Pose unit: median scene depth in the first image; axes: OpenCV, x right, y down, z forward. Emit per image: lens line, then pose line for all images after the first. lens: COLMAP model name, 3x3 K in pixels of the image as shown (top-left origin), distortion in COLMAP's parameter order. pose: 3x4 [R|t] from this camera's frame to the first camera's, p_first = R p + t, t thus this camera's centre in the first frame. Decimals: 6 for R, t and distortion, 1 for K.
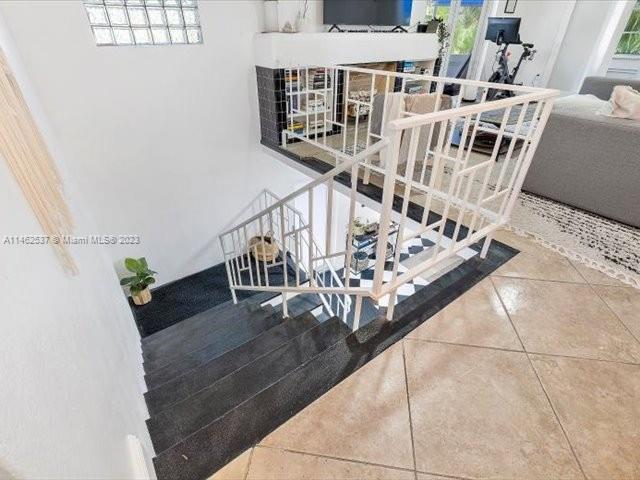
lens RADIAL K [[316.8, 0, 319.6], [0, 316.8, 233.4], [0, 0, 1]] dist [0.001311, -0.001753]
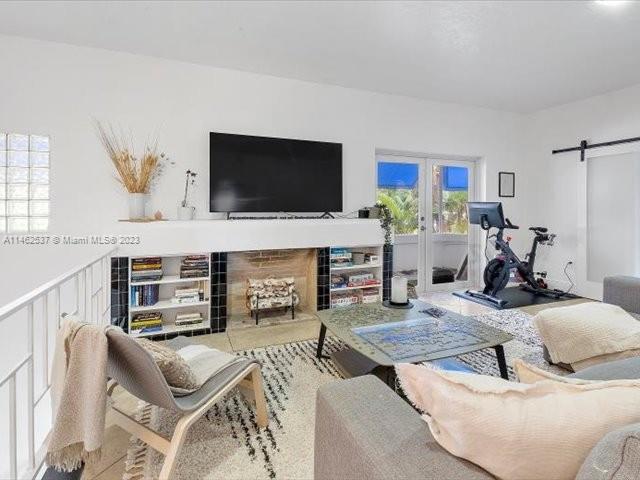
lens RADIAL K [[316.8, 0, 319.6], [0, 316.8, 233.4], [0, 0, 1]] dist [0.001311, -0.001753]
pose [[0.968162, 0.002318, -0.250313, 0.422764], [-0.125415, 0.869896, -0.477023, -0.164875], [0.216640, 0.493229, 0.842492, 0.257799]]
